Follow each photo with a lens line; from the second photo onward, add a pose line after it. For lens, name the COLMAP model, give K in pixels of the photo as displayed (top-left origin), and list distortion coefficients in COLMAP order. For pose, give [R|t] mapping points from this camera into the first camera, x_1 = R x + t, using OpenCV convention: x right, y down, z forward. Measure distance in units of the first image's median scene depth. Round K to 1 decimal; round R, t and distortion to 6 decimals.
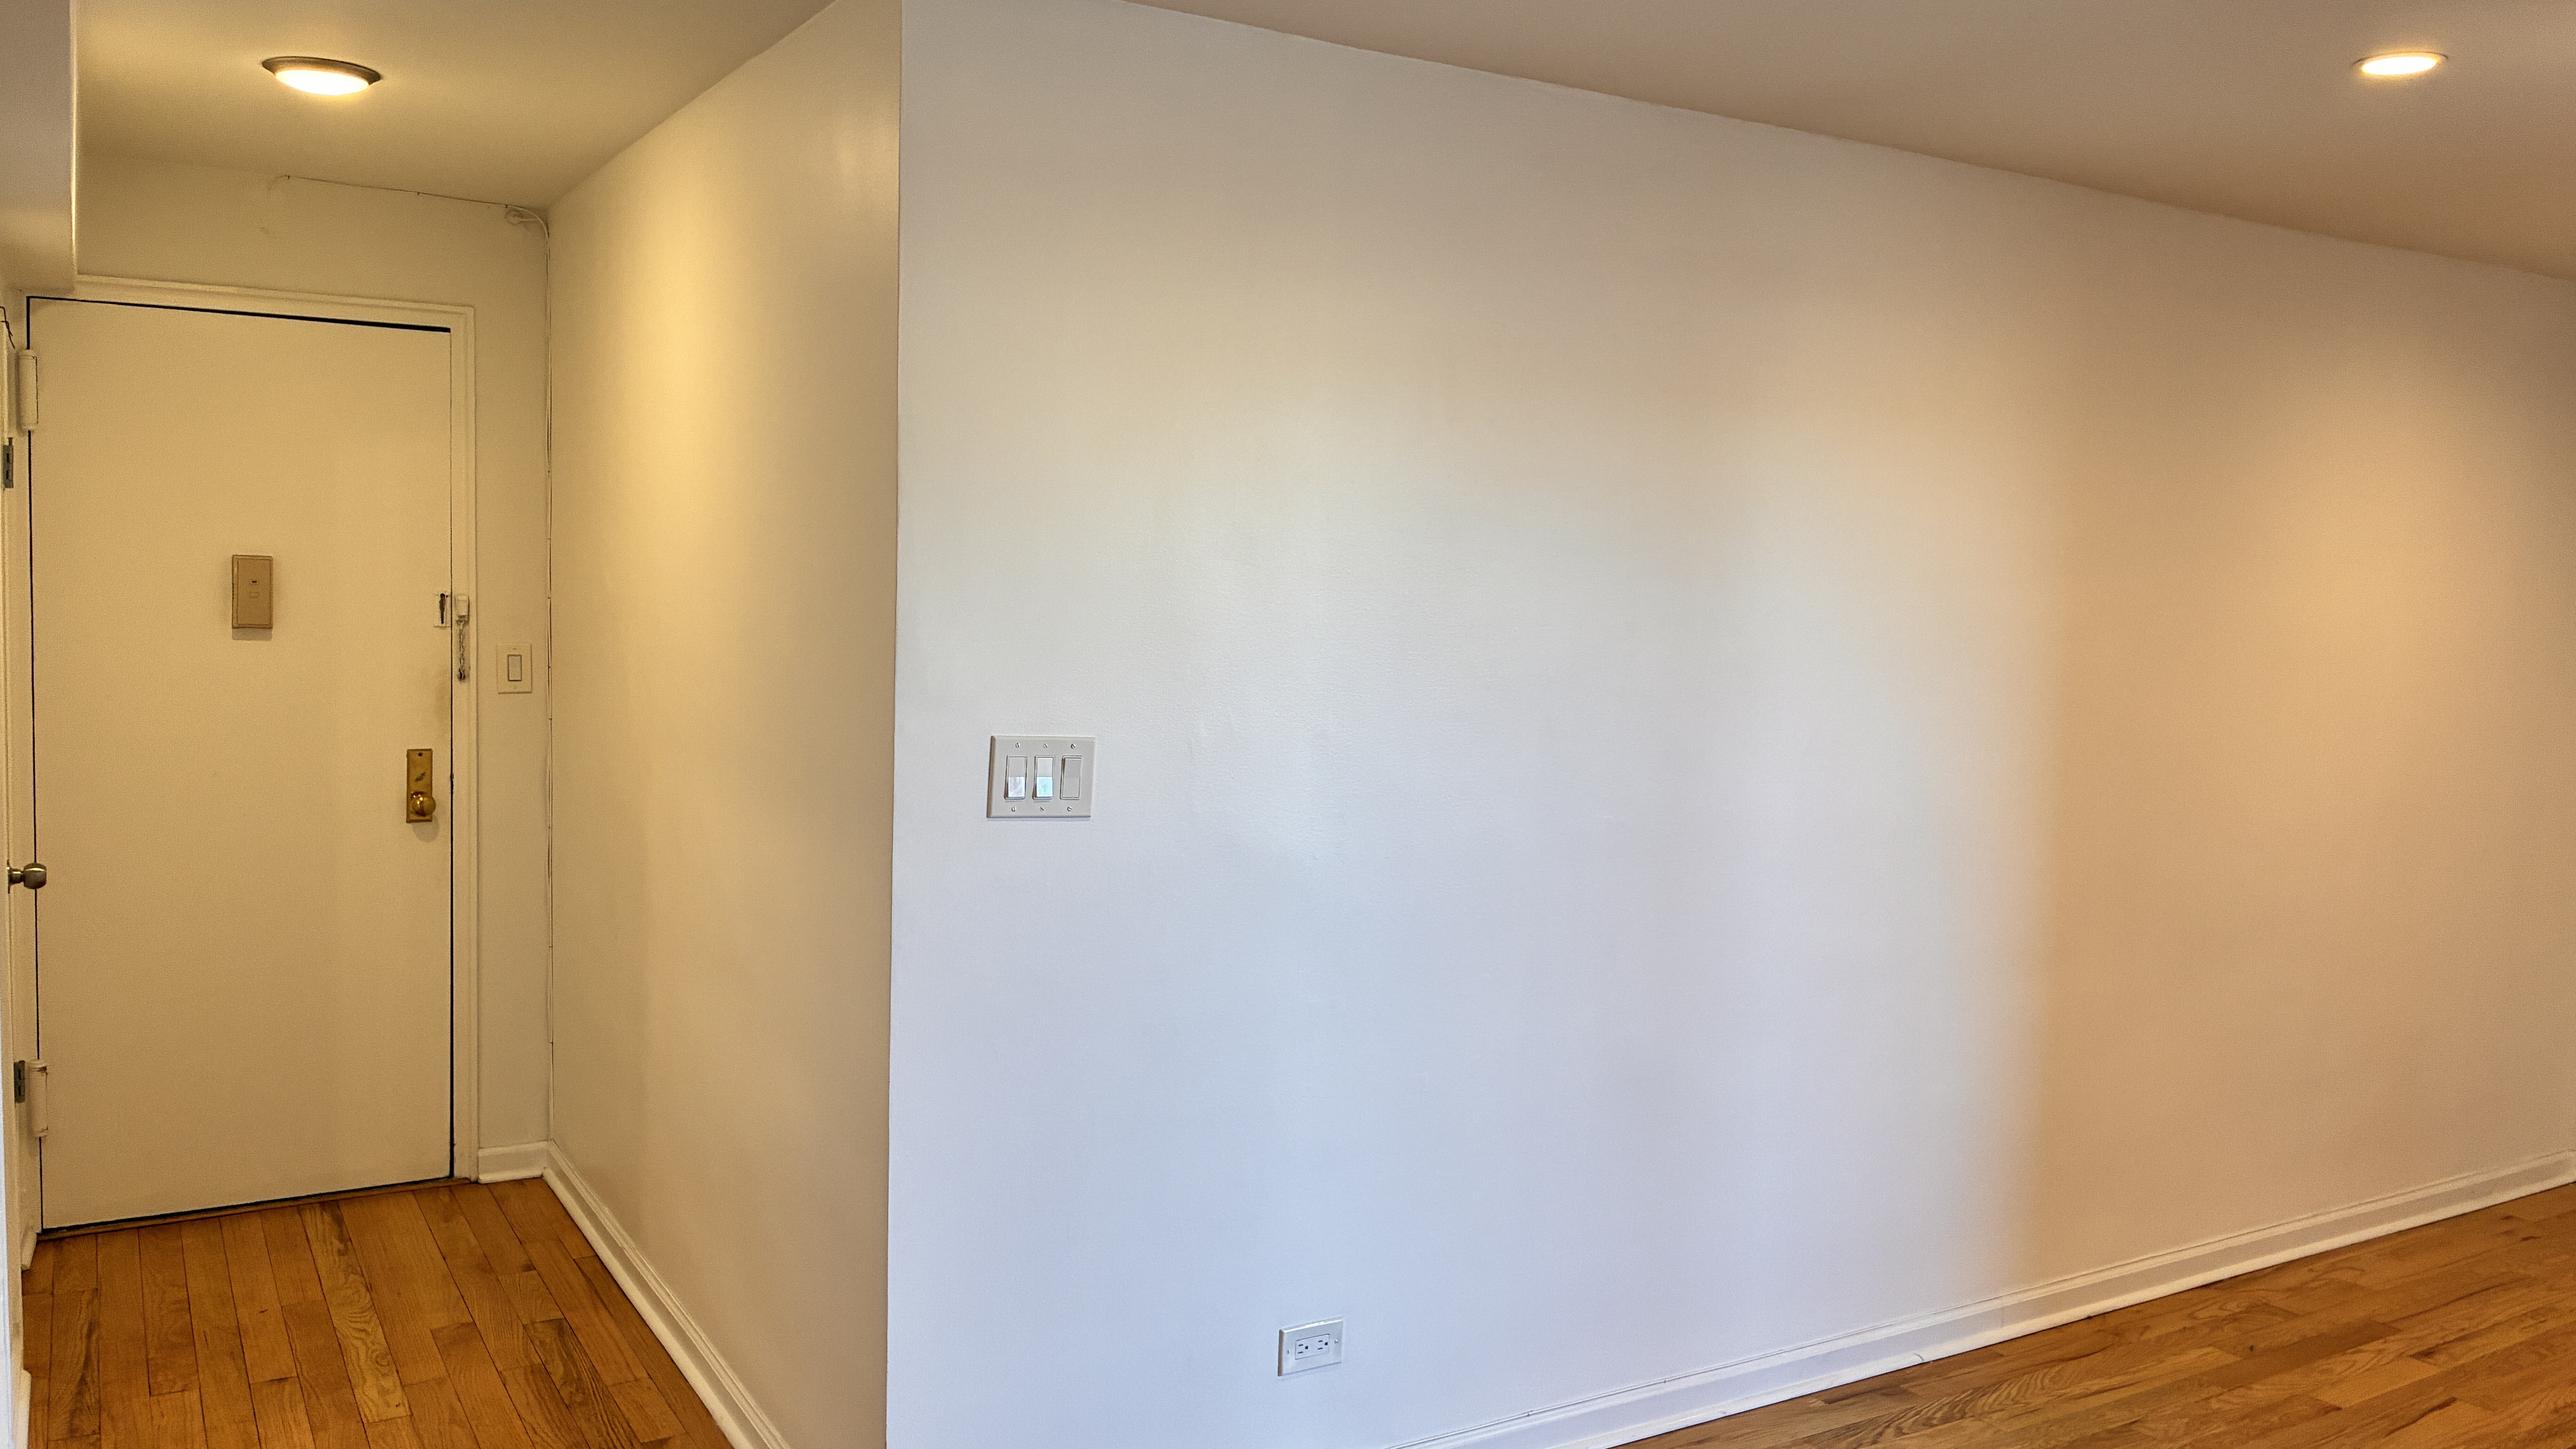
lens RADIAL K [[2011.9, 0, 1330.8], [0, 2011.9, 697.4], [0, 0, 1]] dist [0.067083, -0.054125]
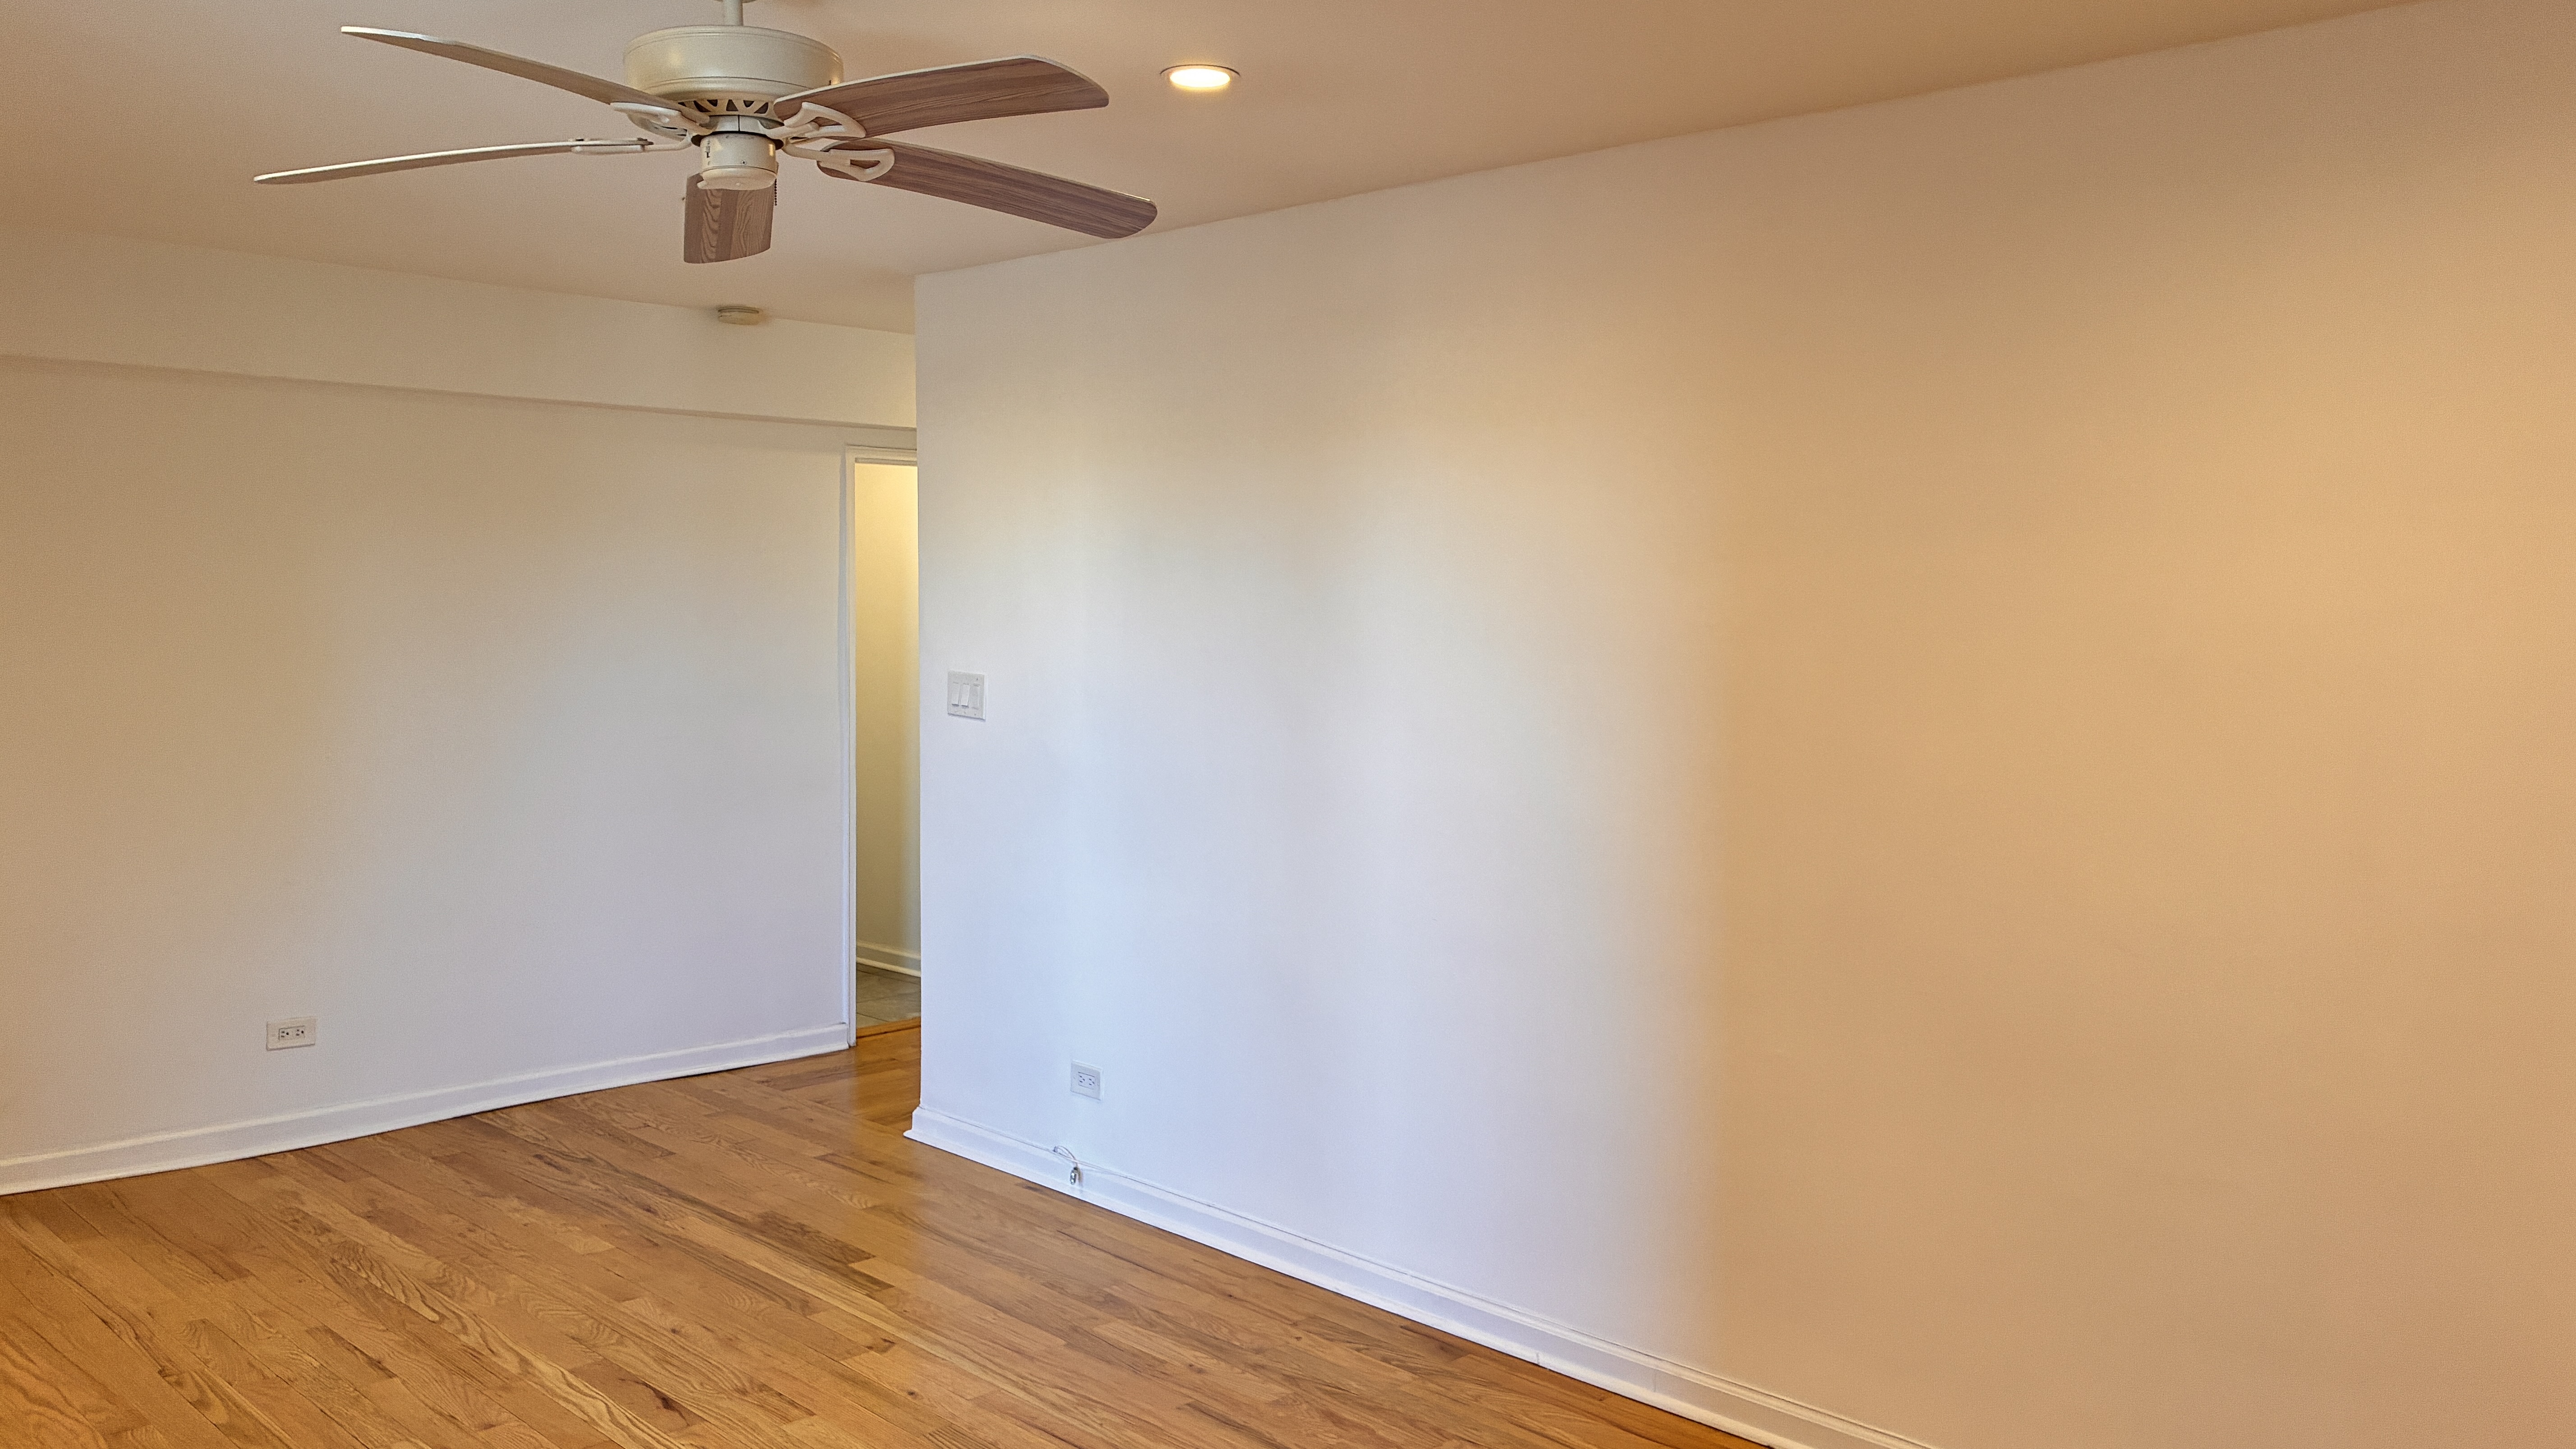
lens RADIAL K [[2011.9, 0, 1283.3], [0, 2011.9, 703.8], [0, 0, 1]] dist [0.067083, -0.054125]
pose [[0.208729, 0.029145, -0.977539, 1.158105], [-0.073853, 0.997171, 0.013961, 0.001236], [0.975181, 0.069280, 0.210291, 0.614700]]
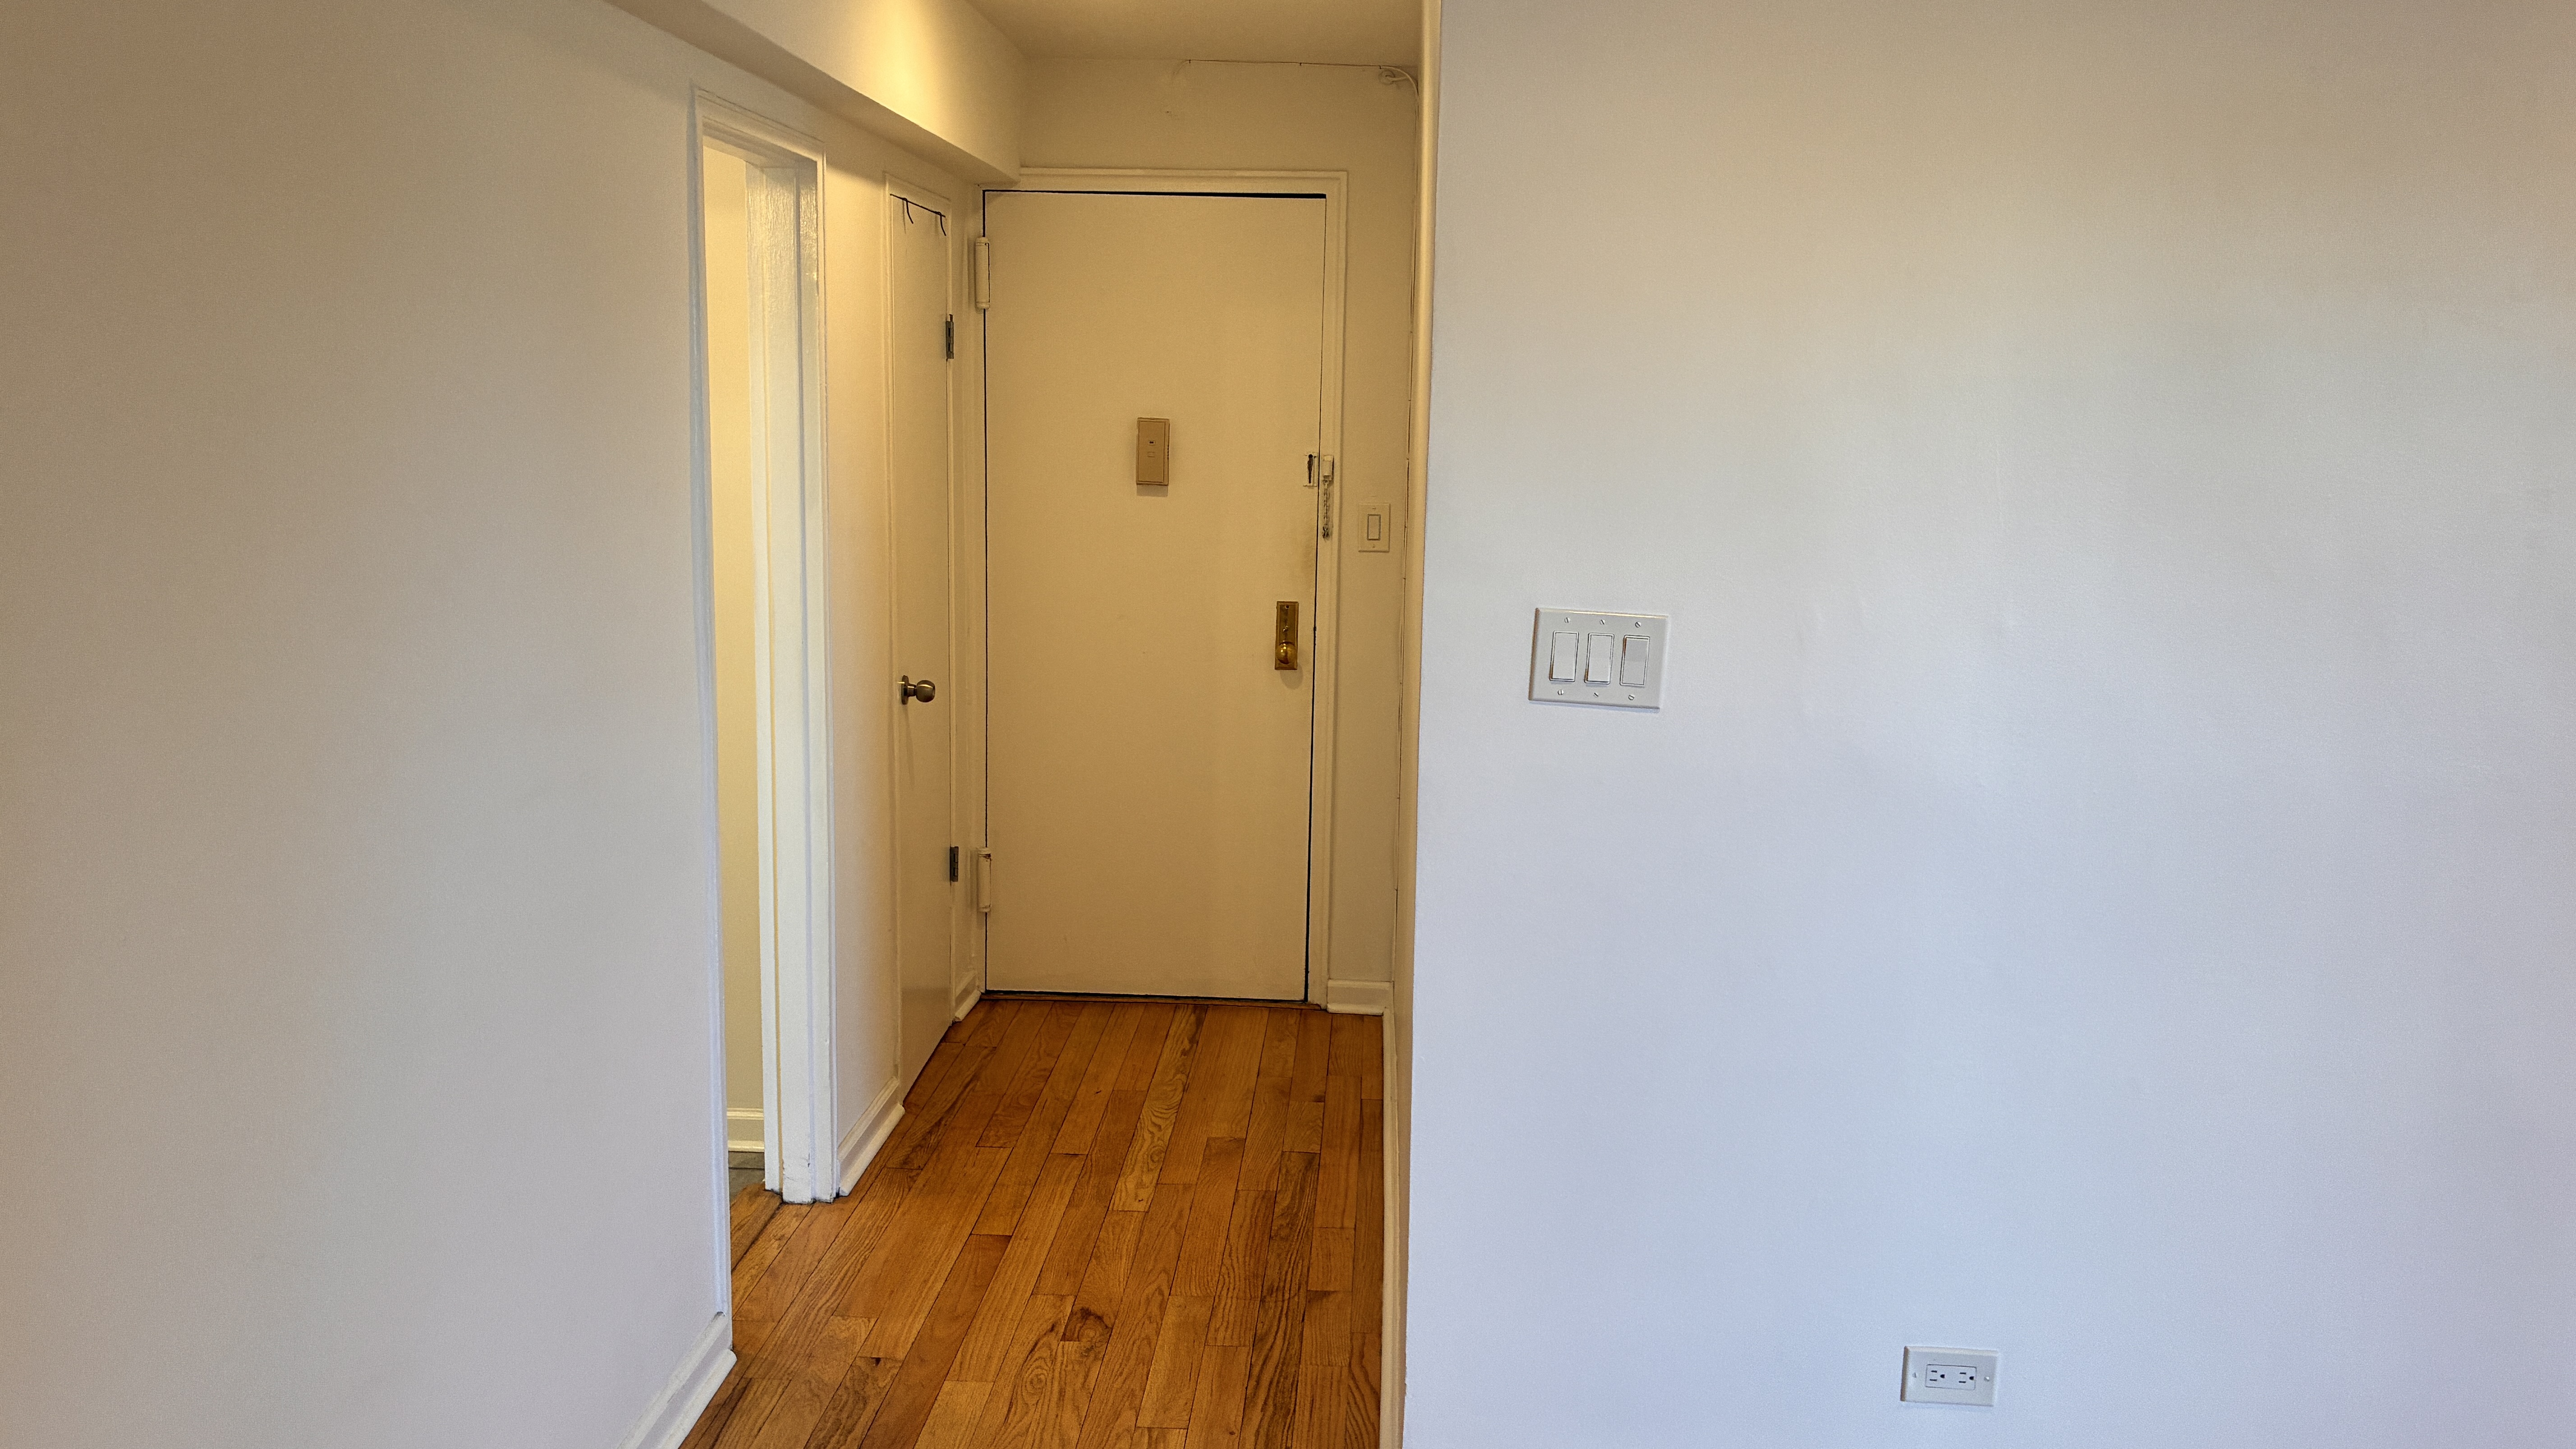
lens RADIAL K [[2011.9, 0, 1291.3], [0, 2011.9, 710.2], [0, 0, 1]] dist [0.067083, -0.054125]
pose [[0.826209, 0.075636, -0.558263, 0.160030], [-0.037581, 0.996139, 0.079344, -0.001461], [0.562109, -0.044575, 0.825861, 0.142722]]
